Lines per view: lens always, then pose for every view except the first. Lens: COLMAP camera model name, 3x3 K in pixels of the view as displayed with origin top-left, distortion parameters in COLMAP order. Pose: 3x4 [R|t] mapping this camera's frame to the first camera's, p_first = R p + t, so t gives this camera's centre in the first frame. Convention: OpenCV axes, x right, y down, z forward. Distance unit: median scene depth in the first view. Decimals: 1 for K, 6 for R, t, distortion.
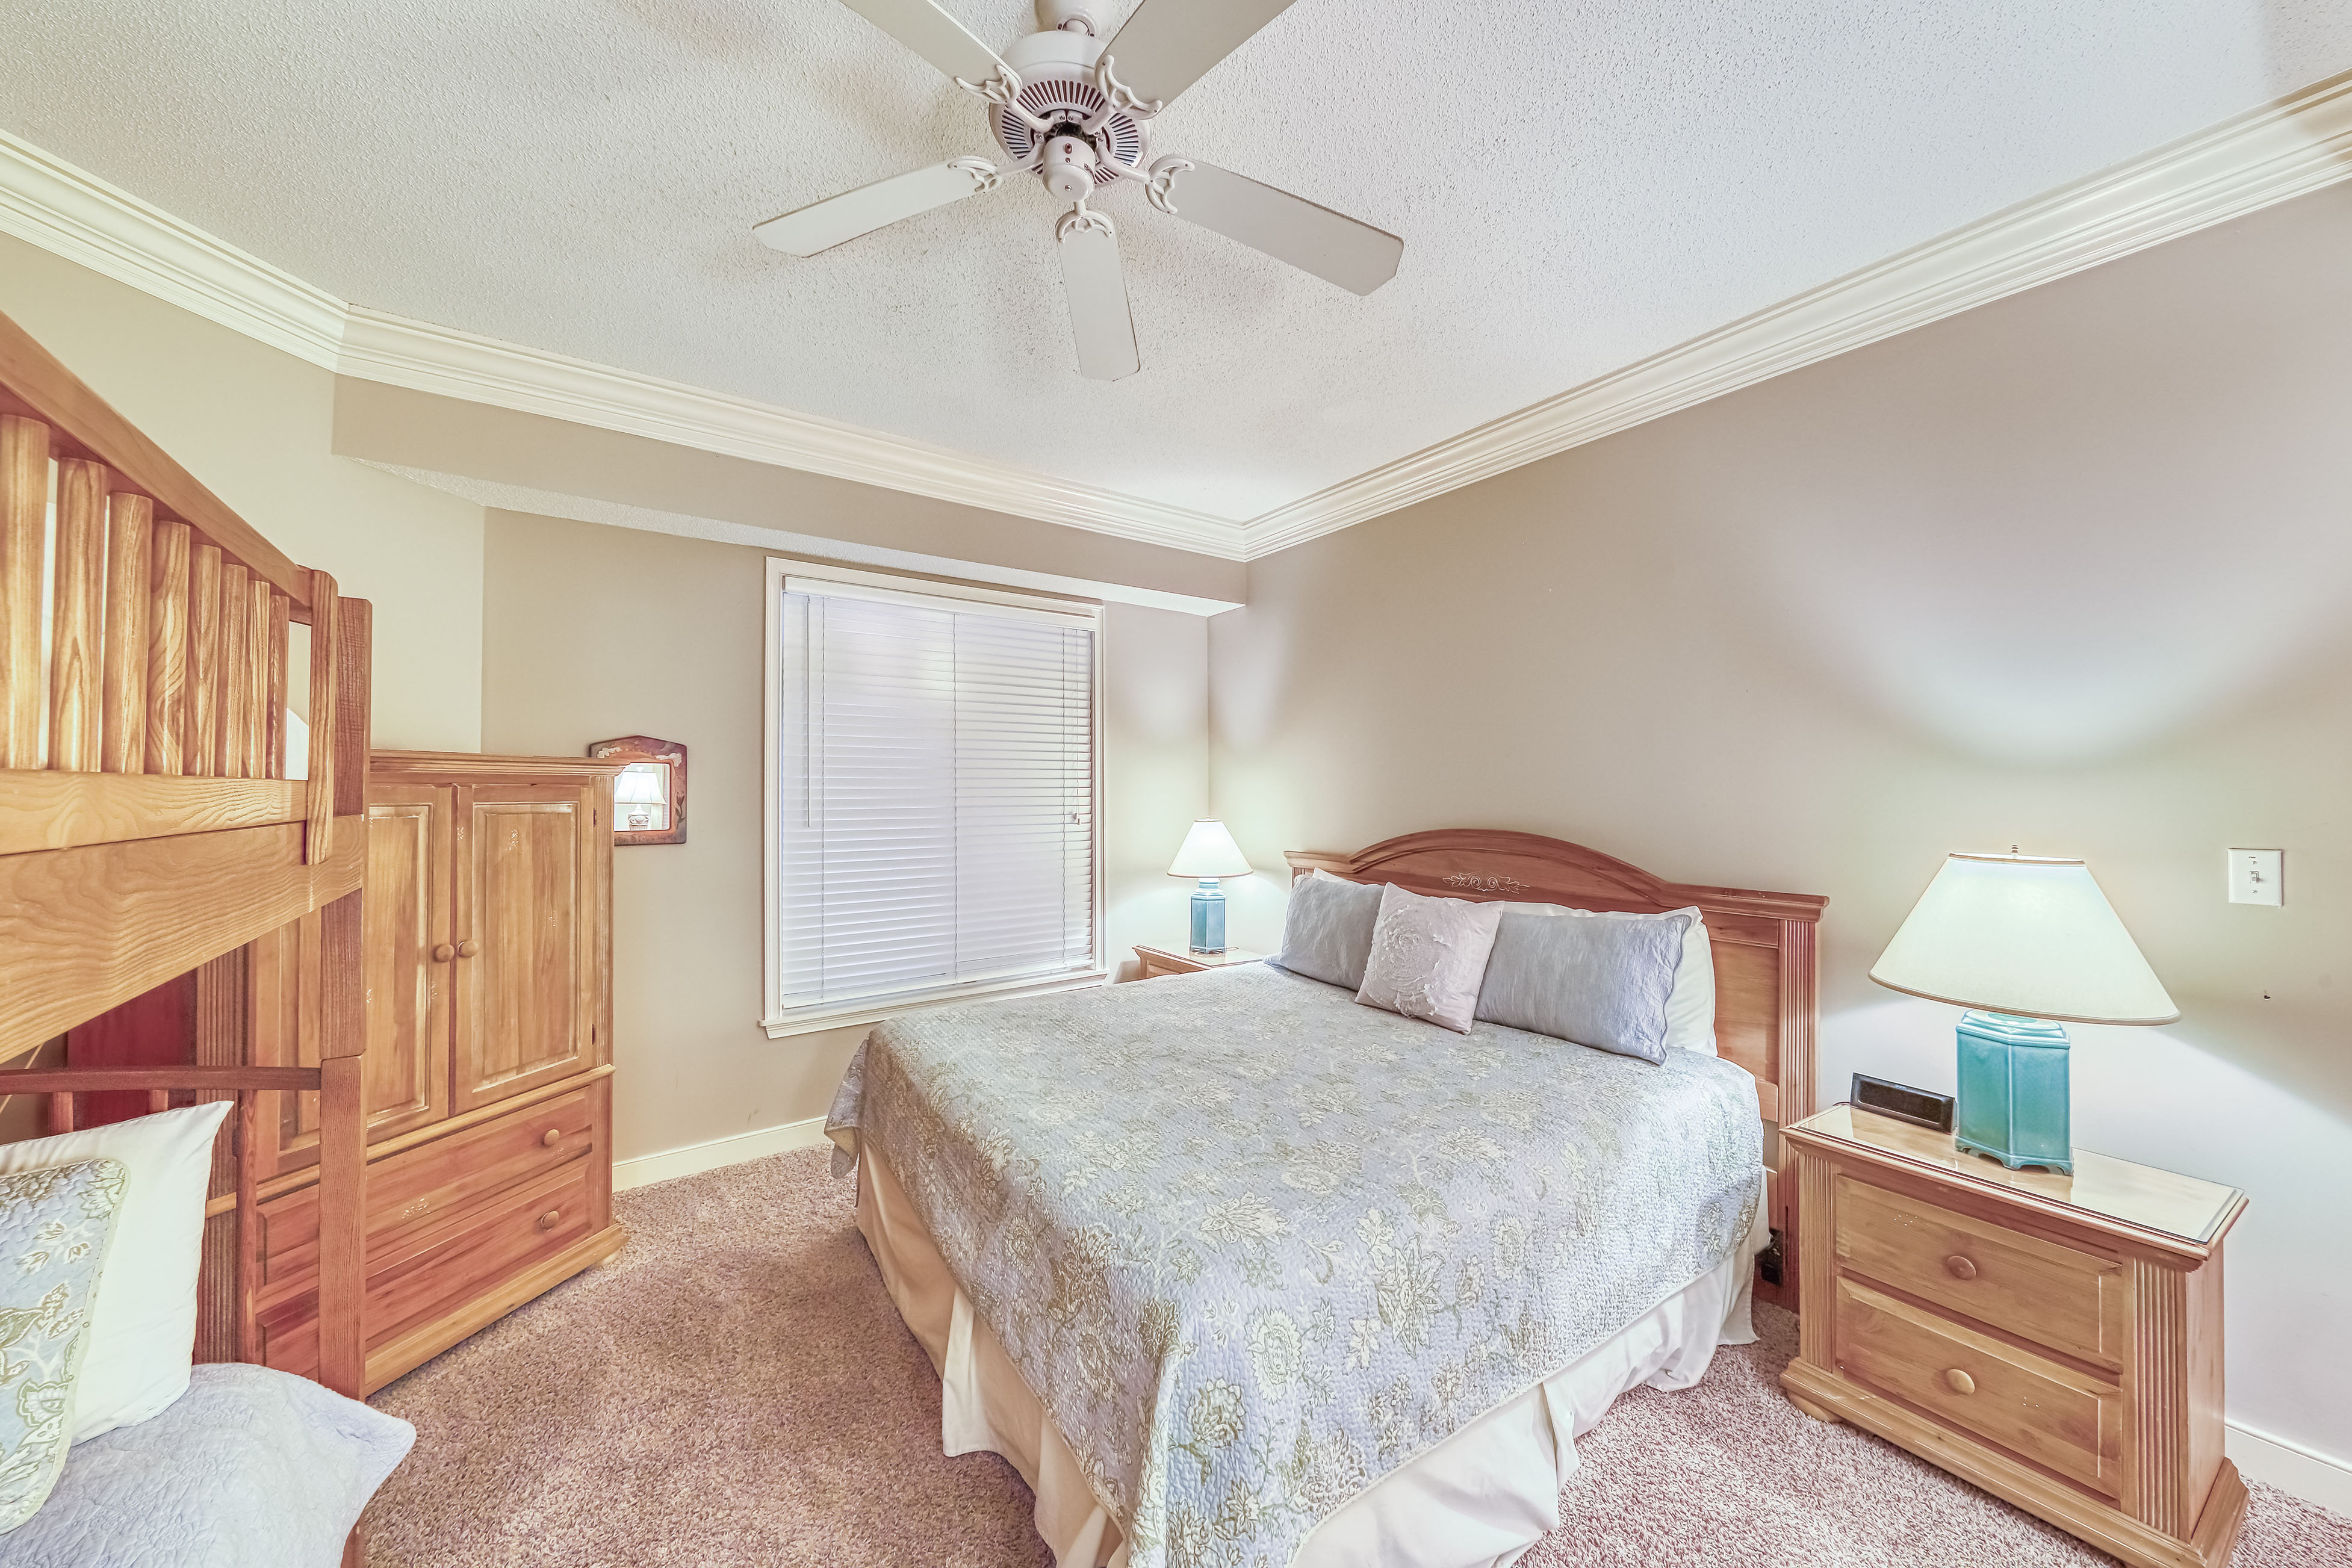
lens RADIAL K [[847.6, 0, 1172.5], [0, 847.6, 777.2], [0, 0, 1]] dist [0.000966, -0.000454]
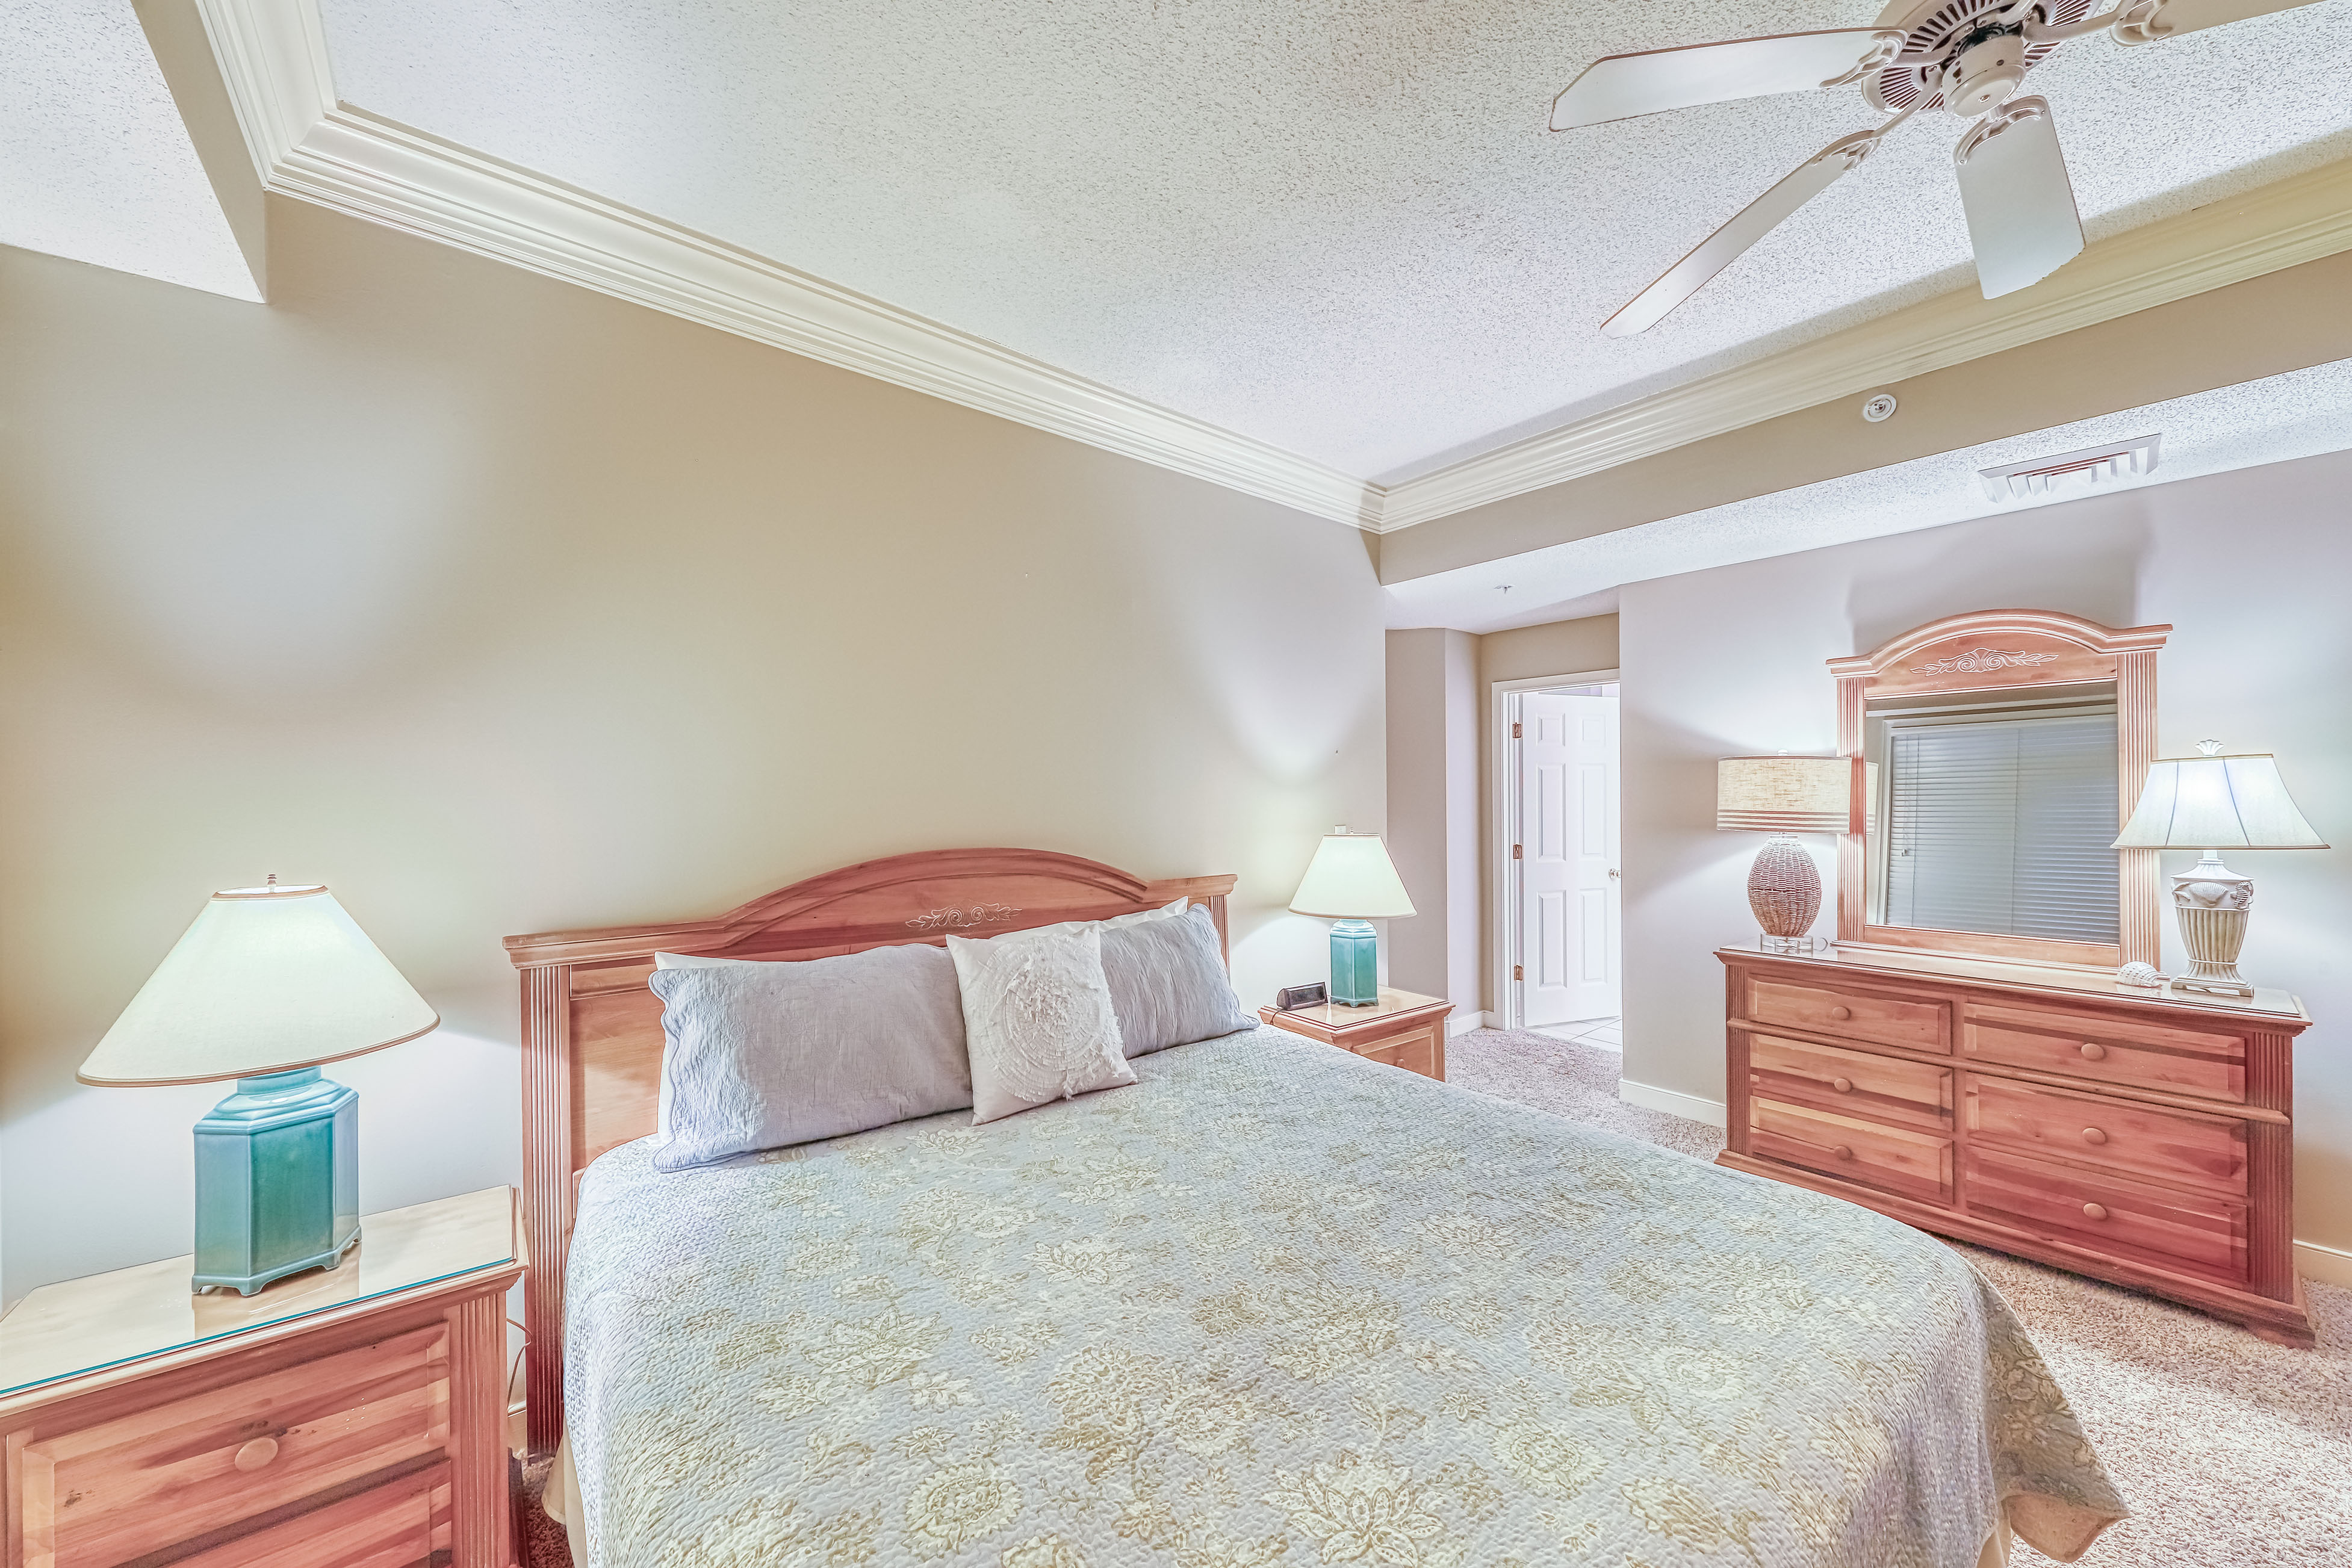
lens RADIAL K [[811.7, 0, 1171.8], [0, 811.7, 805.7], [0, 0, 1]] dist [0.000600, -0.000020]
pose [[-0.078000, 0.008856, 0.996914, -0.477416], [-0.002983, 0.999954, -0.009116, 0.033667], [-0.996949, -0.003685, -0.077970, 1.044206]]
